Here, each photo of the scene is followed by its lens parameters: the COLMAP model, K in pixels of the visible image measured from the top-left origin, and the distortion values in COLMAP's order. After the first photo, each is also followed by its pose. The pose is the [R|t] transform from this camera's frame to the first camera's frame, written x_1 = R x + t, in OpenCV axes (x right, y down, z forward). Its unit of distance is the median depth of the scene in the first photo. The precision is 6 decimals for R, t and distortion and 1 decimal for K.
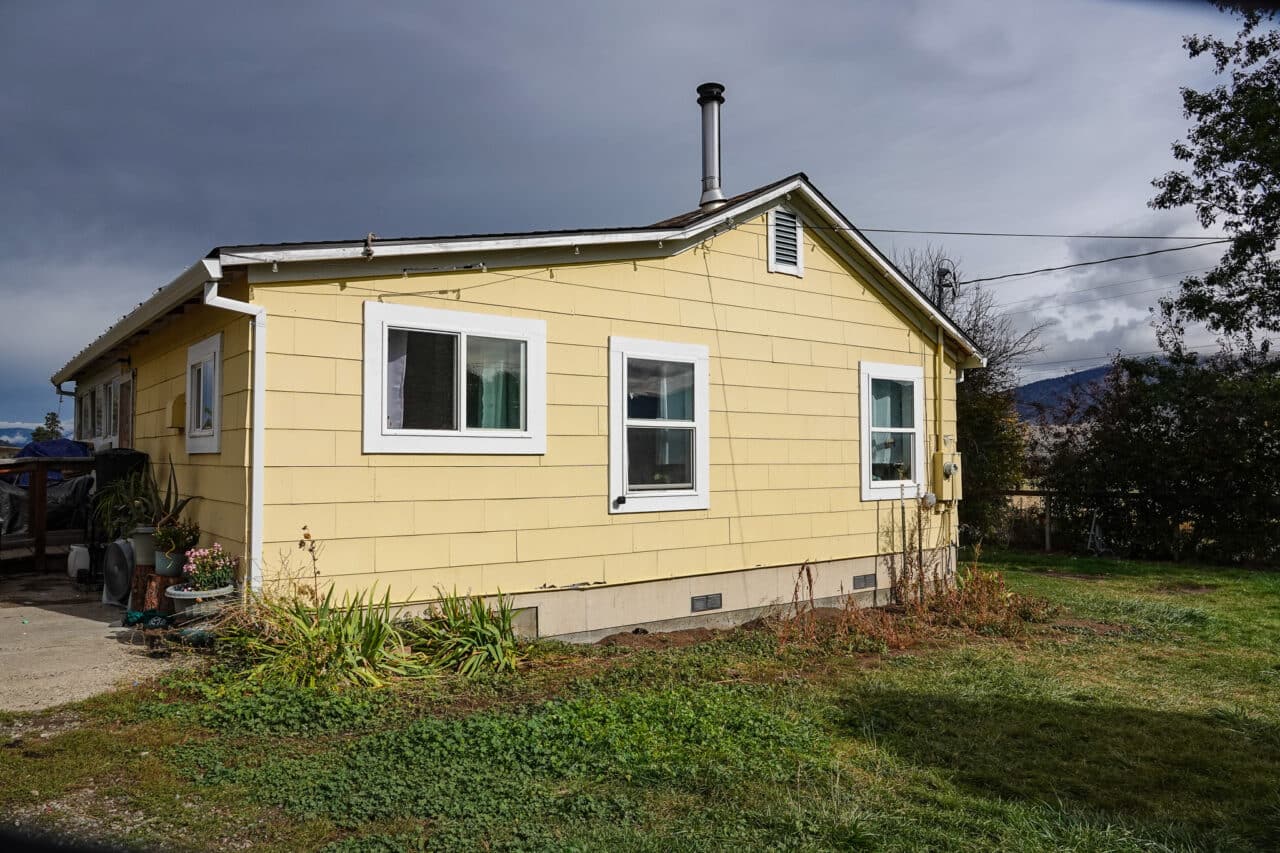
lens RADIAL K [[932.8, 0, 640.0], [0, 932.8, 426.5], [0, 0, 1]] dist [0.003842, 0.001250]
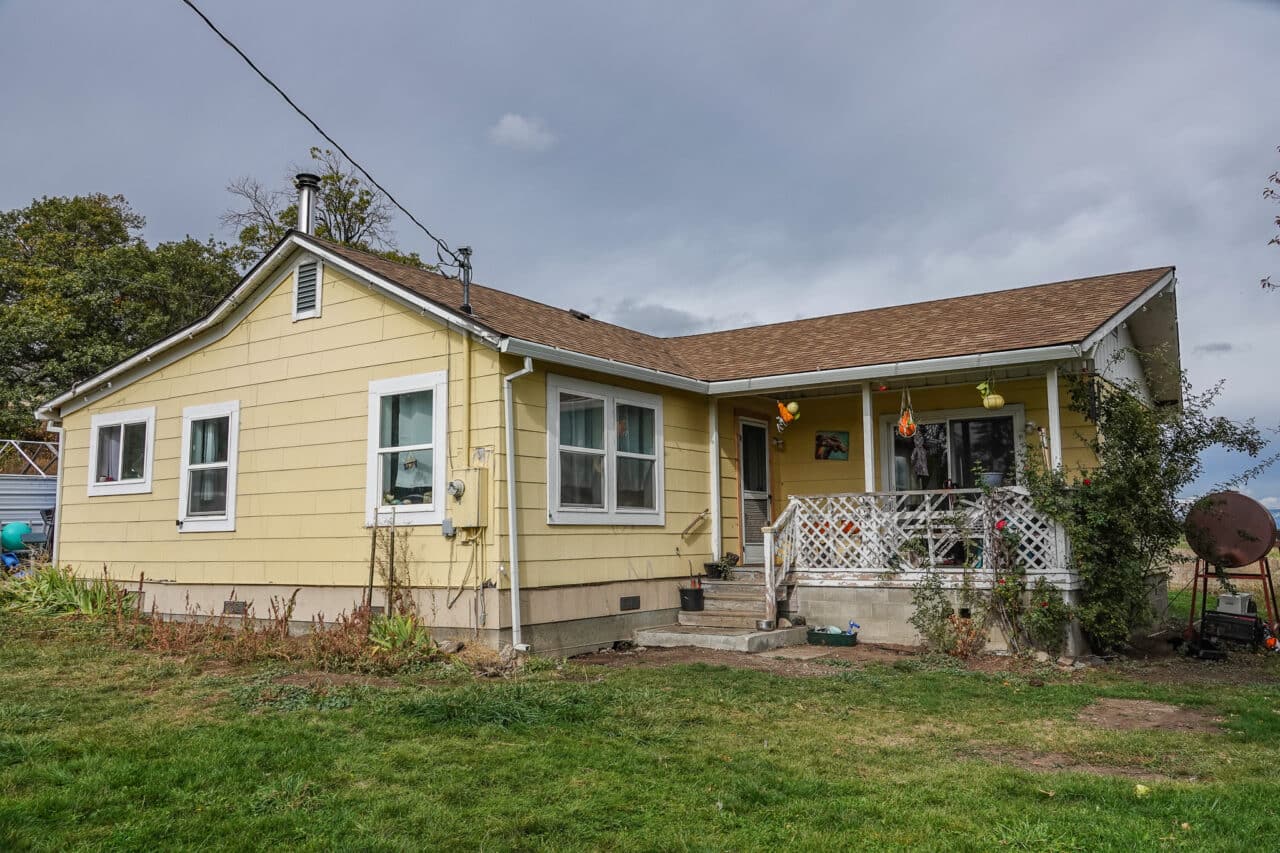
lens RADIAL K [[989.6, 0, 640.0], [0, 989.6, 426.5], [0, 0, 1]] dist [0.007142, 0.002416]
pose [[0.315967, -0.102228, -0.943247, 1.509616], [0.050288, 0.994585, -0.090947, 0.097722], [0.947437, -0.018697, 0.319397, 1.099276]]
